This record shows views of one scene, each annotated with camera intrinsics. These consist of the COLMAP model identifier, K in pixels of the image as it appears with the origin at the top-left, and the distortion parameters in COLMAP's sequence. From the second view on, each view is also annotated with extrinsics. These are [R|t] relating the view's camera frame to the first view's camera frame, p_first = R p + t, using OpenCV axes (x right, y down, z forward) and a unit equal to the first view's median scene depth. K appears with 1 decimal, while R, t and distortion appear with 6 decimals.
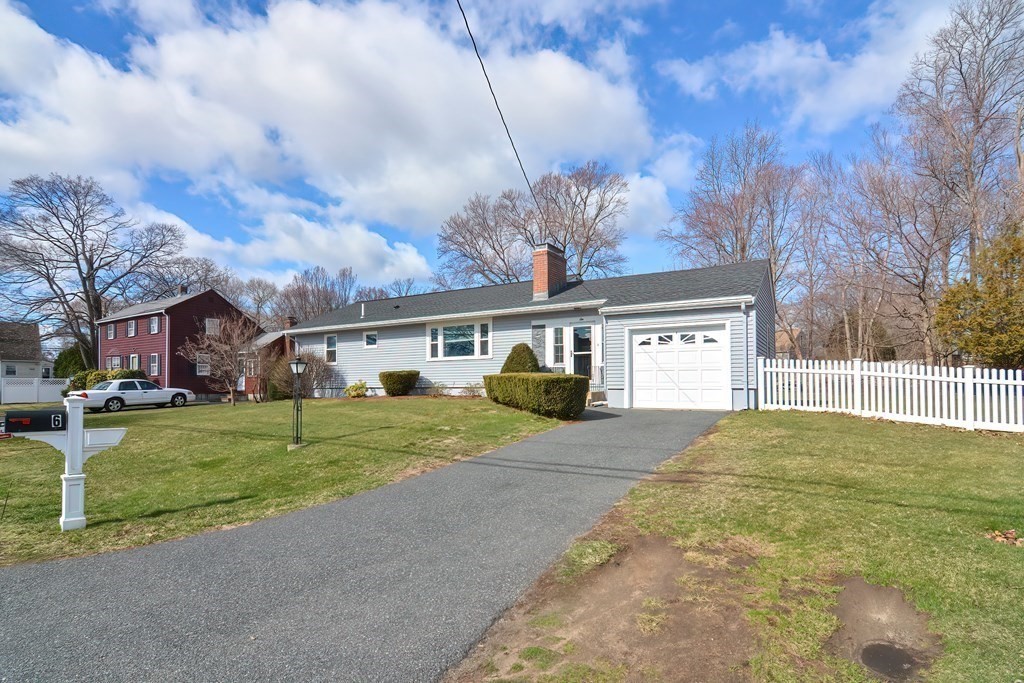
lens RADIAL K [[468.3, 0, 515.0], [0, 468.3, 365.5], [0, 0, 1]] dist [-0.000952, -0.000117]
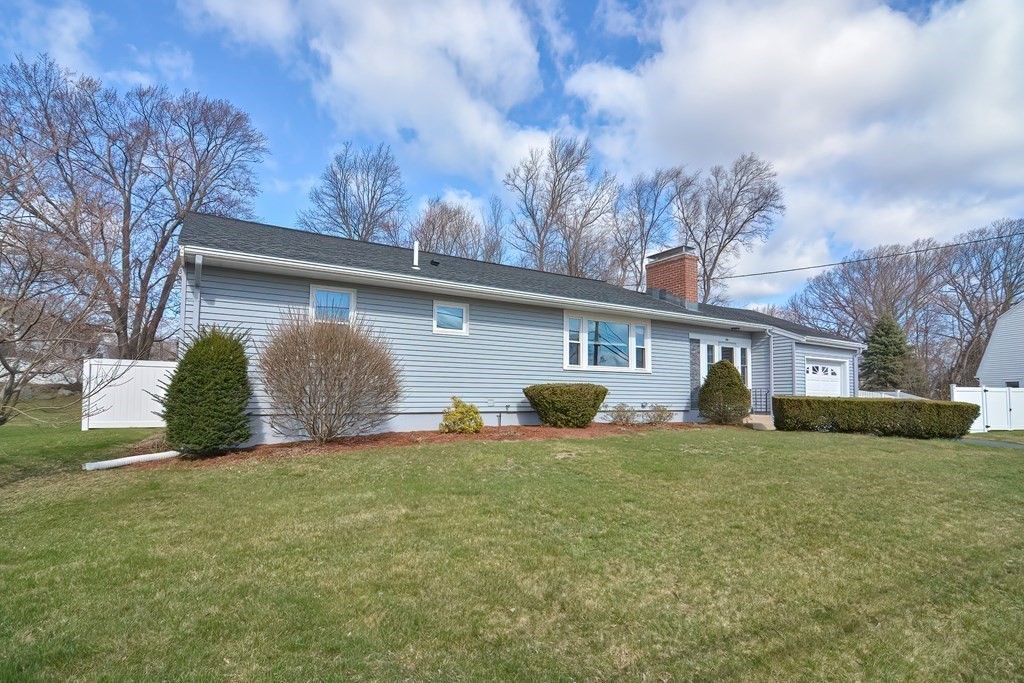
lens RADIAL K [[468.3, 0, 515.0], [0, 468.3, 365.5], [0, 0, 1]] dist [-0.000952, -0.000117]
pose [[0.522031, 0.068240, 0.850193, -0.819308], [-0.046236, 0.997593, -0.051681, 0.022665], [-0.851673, -0.012331, 0.523929, 0.783806]]
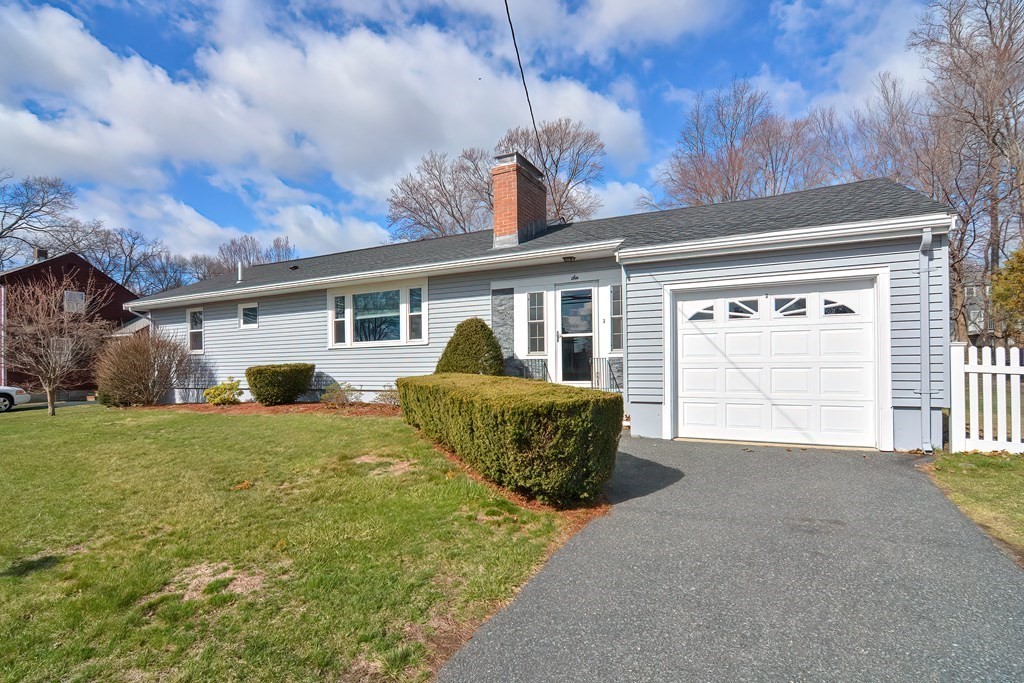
lens RADIAL K [[491.2, 0, 491.5], [0, 491.2, 353.1], [0, 0, 1]] dist [-0.001945, -0.000399]
pose [[0.999721, -0.003859, 0.023284, 0.020176], [0.003625, 0.999942, 0.010110, -0.009772], [-0.023321, -0.010023, 0.999678, 0.348713]]
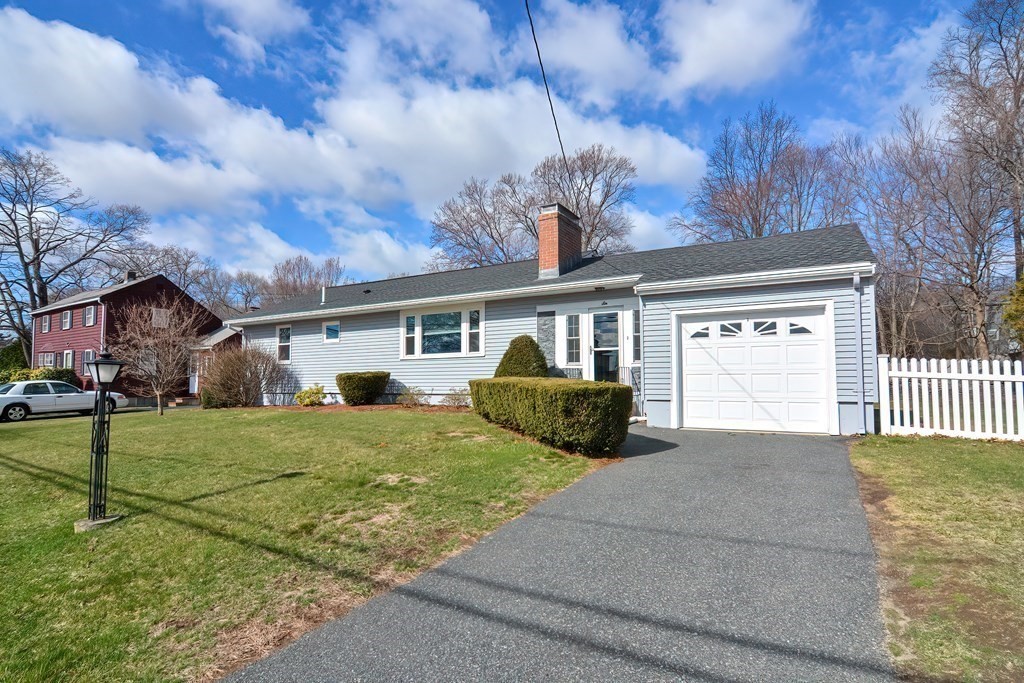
lens RADIAL K [[487.4, 0, 513.0], [0, 487.4, 347.5], [0, 0, 1]] dist [0.000111, -0.000558]
pose [[0.999991, 0.002370, -0.003438, 0.000255], [-0.002482, 0.999453, -0.032976, -0.003080], [0.003358, 0.032984, 0.999450, 0.211313]]
